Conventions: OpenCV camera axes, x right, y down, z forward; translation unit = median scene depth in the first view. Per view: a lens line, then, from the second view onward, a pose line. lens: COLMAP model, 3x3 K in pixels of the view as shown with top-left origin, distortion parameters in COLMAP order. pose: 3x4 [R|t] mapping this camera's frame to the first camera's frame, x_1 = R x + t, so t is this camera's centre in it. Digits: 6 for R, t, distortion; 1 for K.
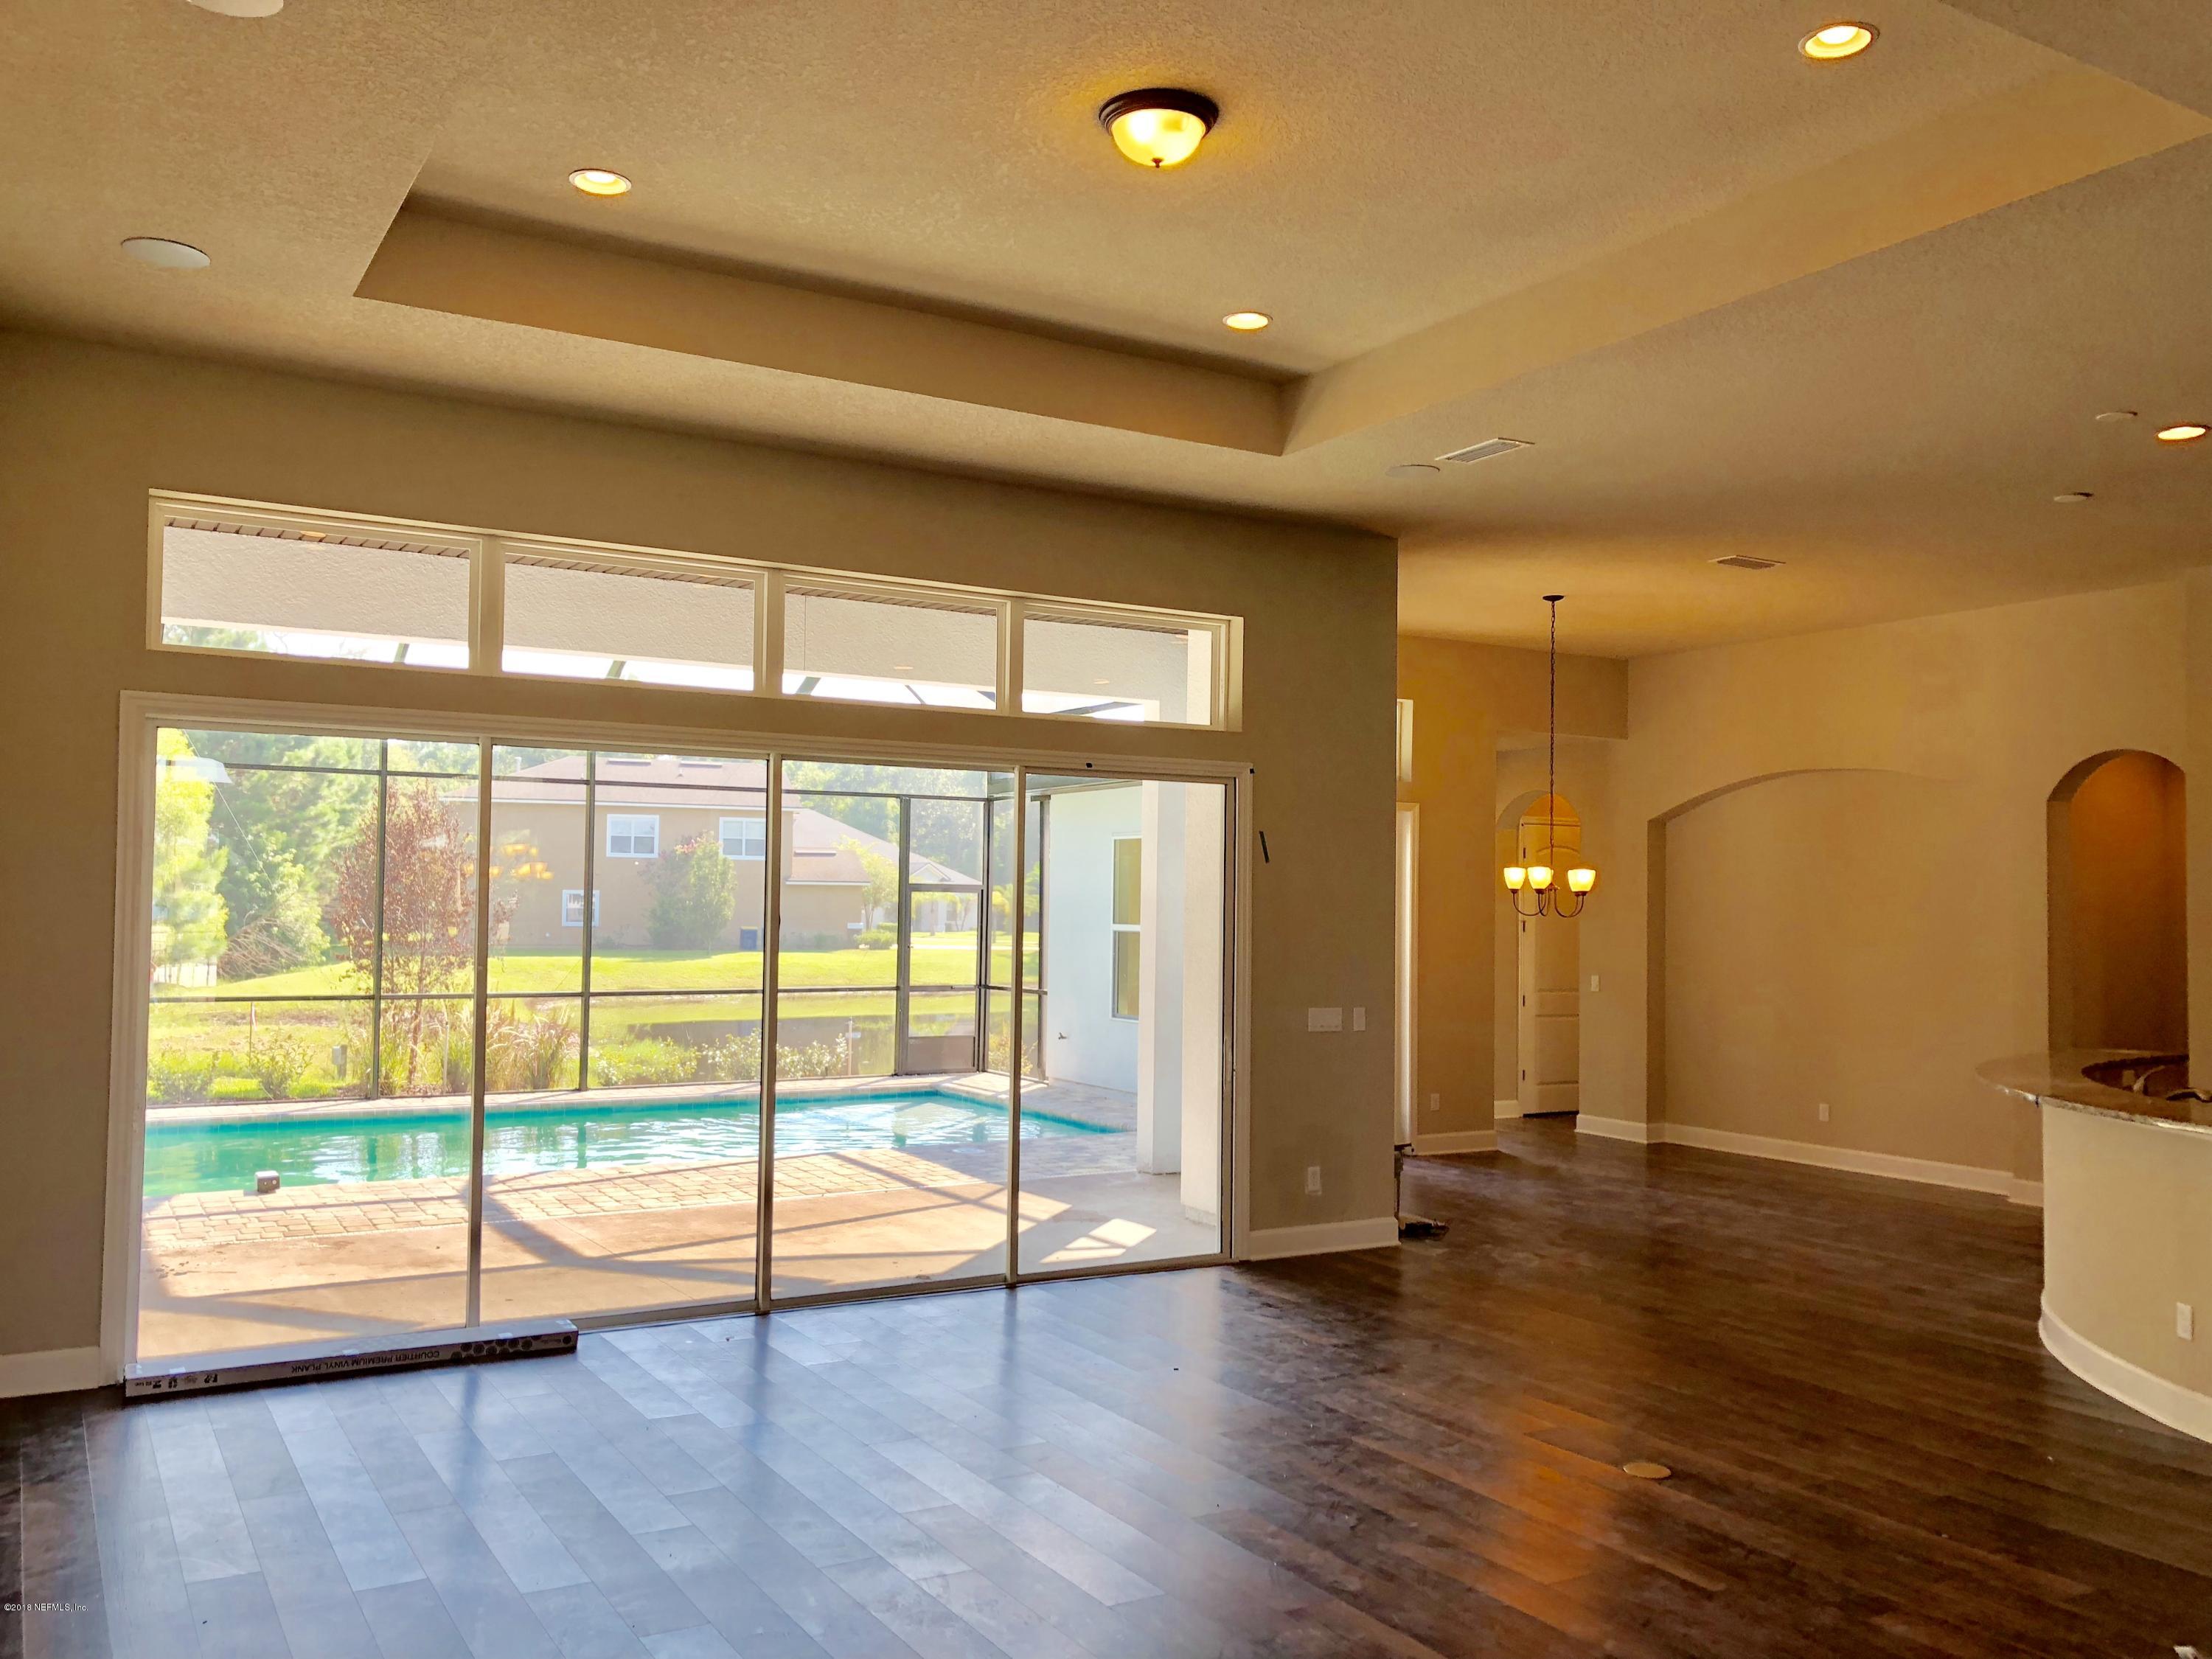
lens RADIAL K [[1787.6, 0, 1105.5], [0, 1787.6, 829.2], [0, 0, 1]] dist [-0.010026, -0.013659]
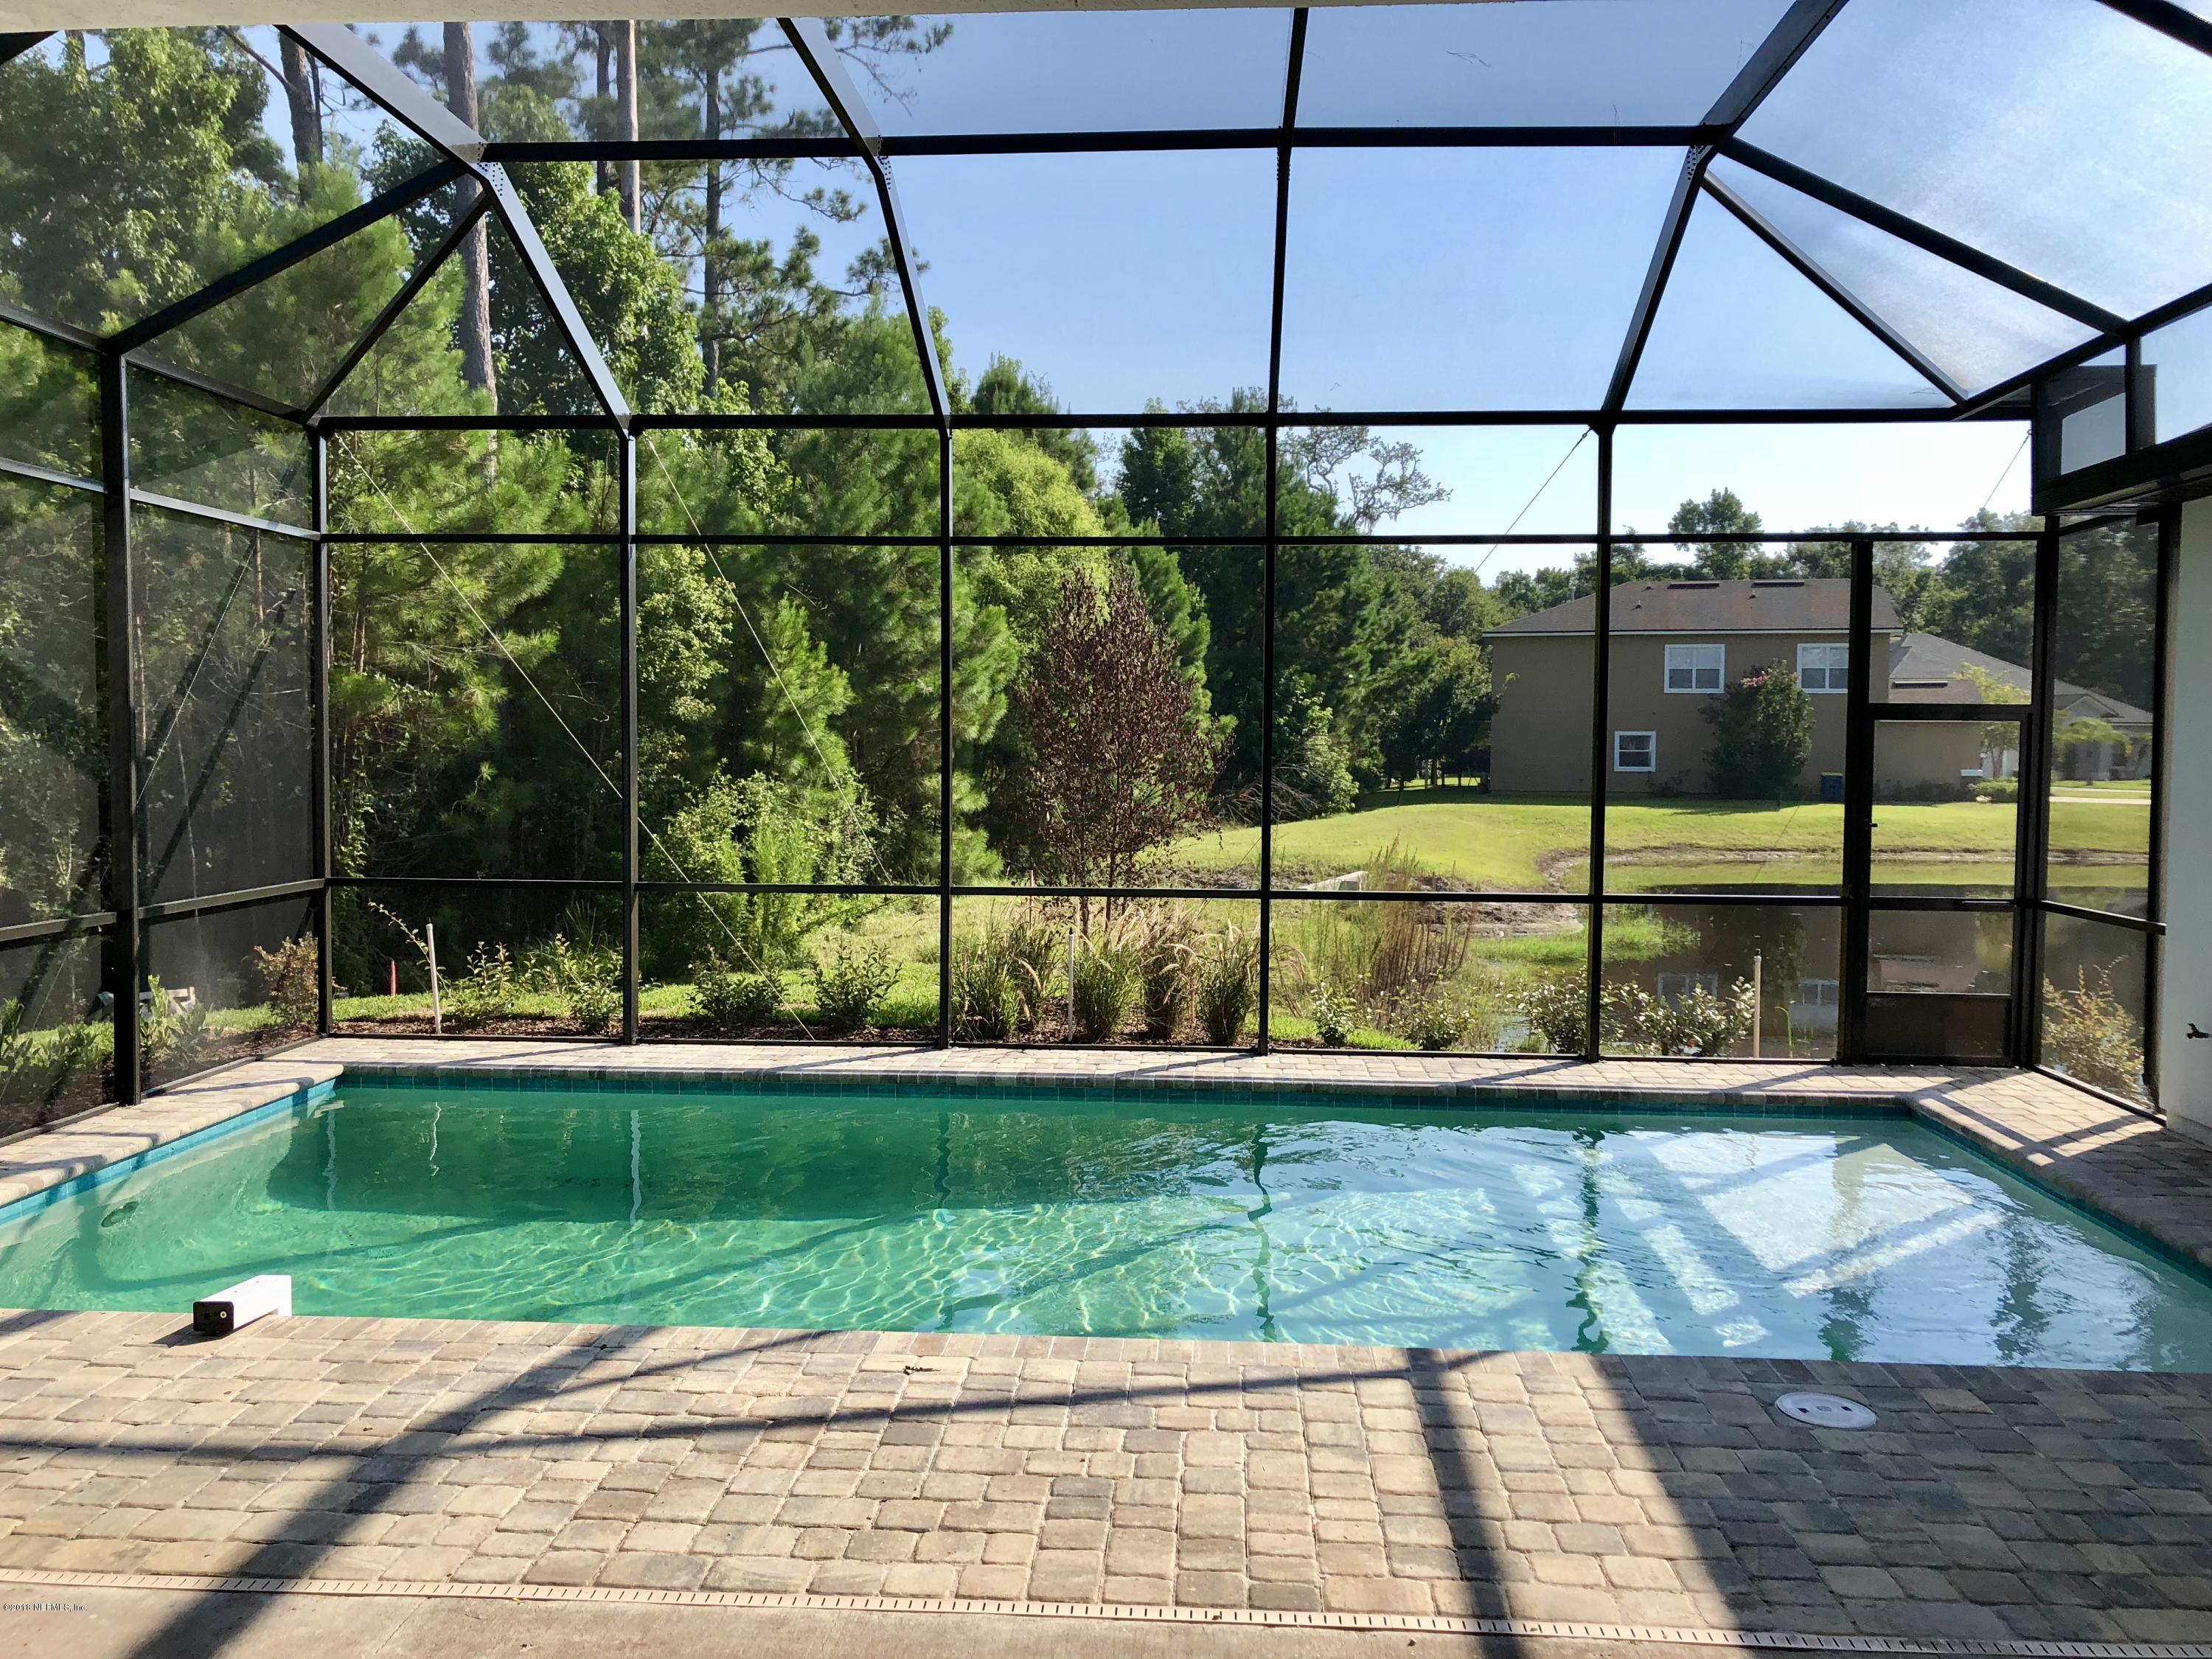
lens RADIAL K [[1787.6, 0, 1093.3], [0, 1787.6, 825.9], [0, 0, 1]] dist [-0.010026, -0.013659]
pose [[0.815348, 0.019402, -0.578646, 0.001599], [0.029693, 0.996722, 0.075260, 0.006708], [0.578209, -0.078545, 0.812099, 0.135121]]
